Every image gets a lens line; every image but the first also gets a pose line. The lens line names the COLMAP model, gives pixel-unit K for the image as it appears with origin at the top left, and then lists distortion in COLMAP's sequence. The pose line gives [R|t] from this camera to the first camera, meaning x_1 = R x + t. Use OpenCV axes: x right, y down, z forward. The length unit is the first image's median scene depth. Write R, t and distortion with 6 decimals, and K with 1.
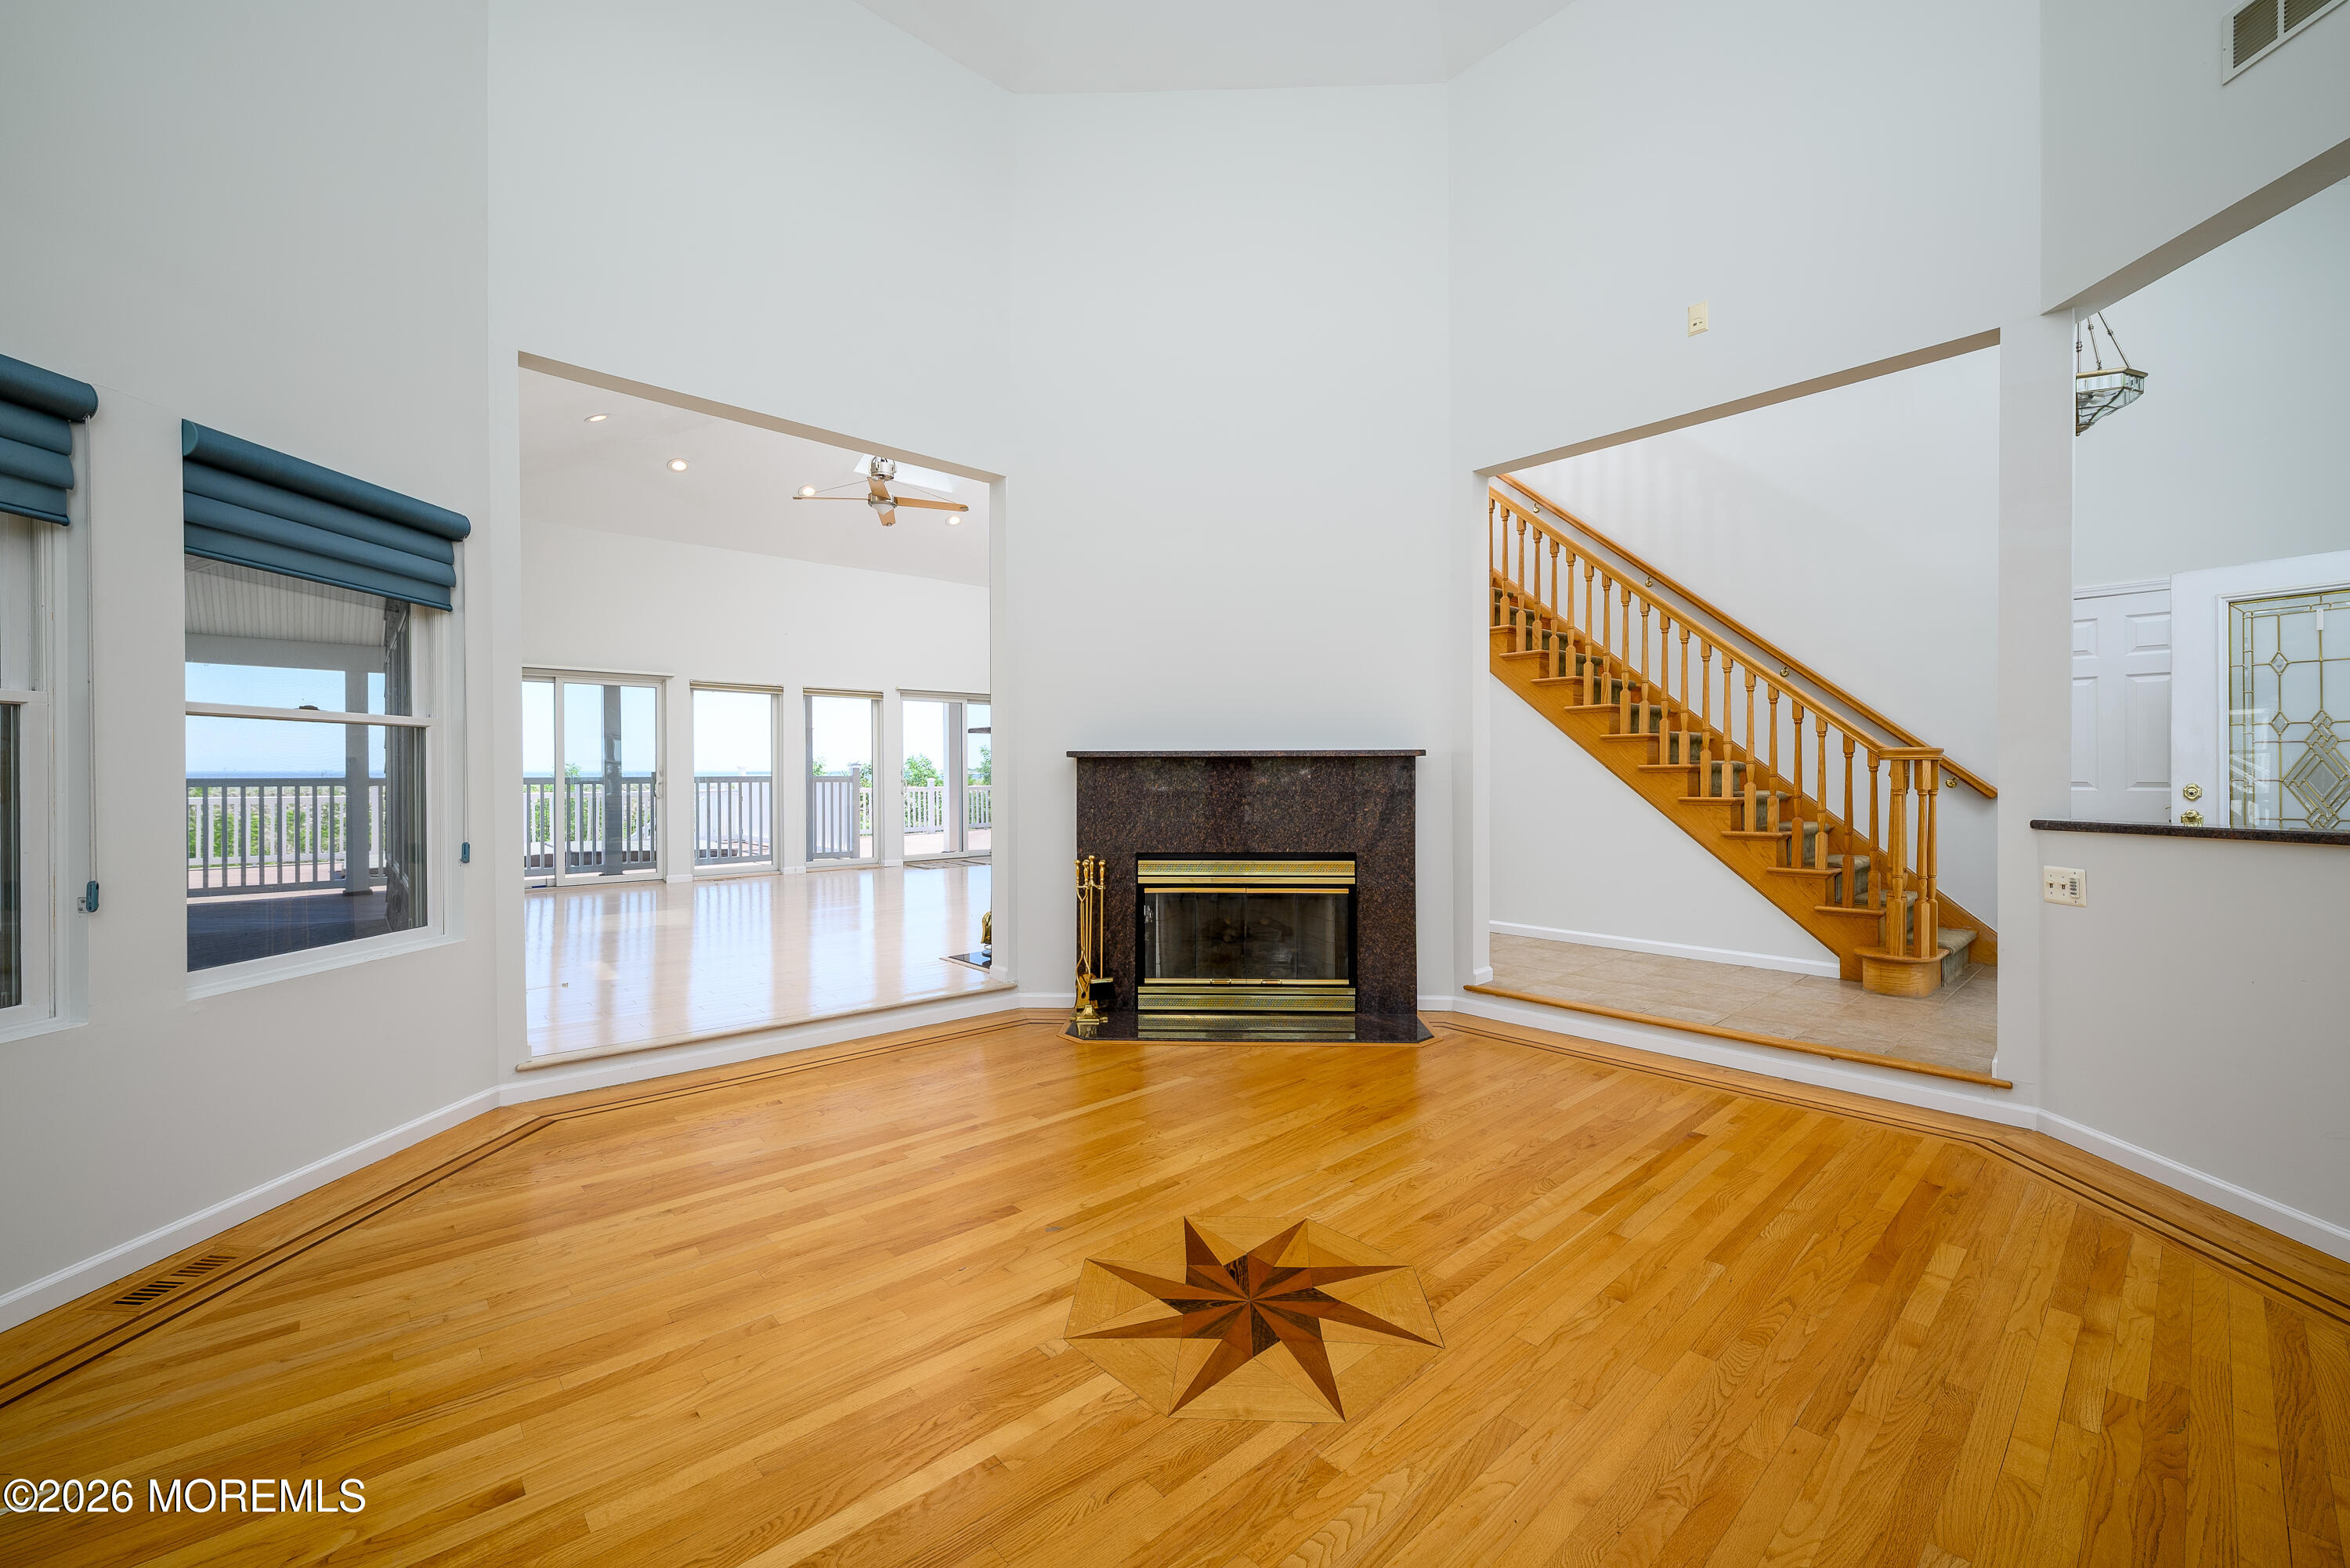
lens RADIAL K [[948.0, 0, 1179.0], [0, 948.0, 779.7], [0, 0, 1]] dist [-0.000663, -0.000217]
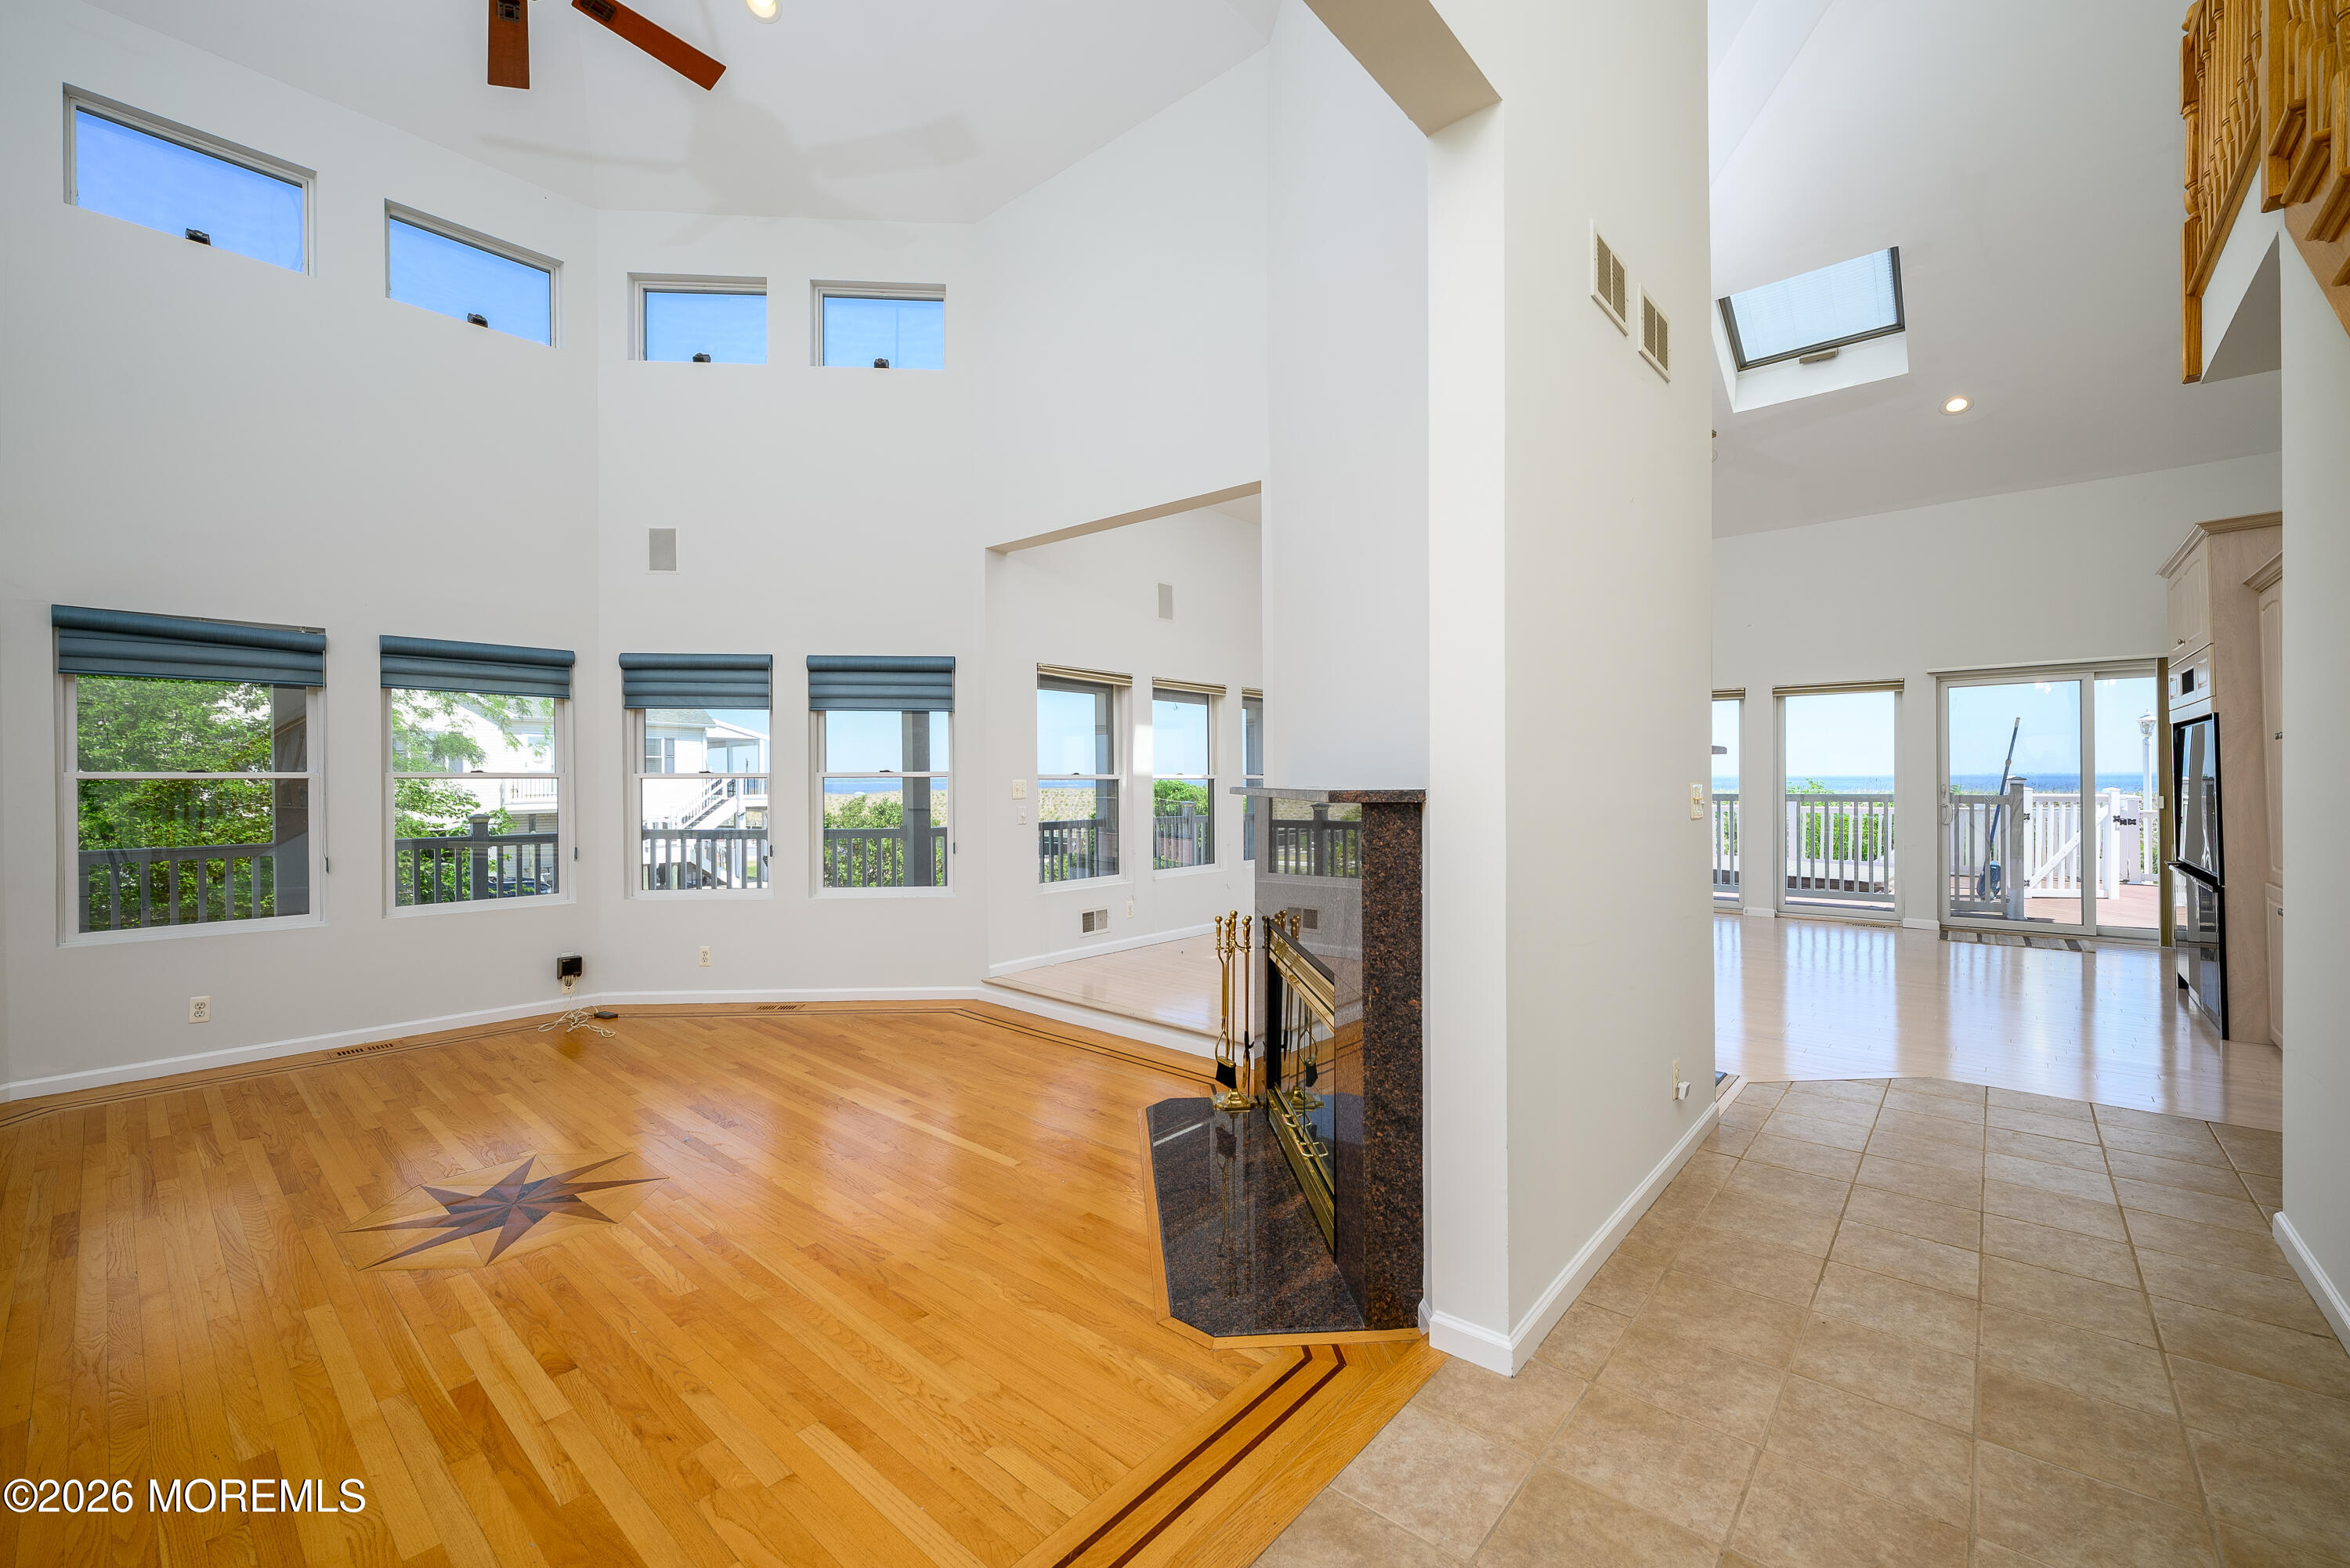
lens RADIAL K [[948.0, 0, 1179.0], [0, 948.0, 779.7], [0, 0, 1]] dist [-0.000663, -0.000217]
pose [[0.108912, -0.006691, -0.994029, 0.347361], [-0.001942, 0.999974, -0.006944, -0.012143], [0.994050, 0.002687, 0.108896, 0.406223]]
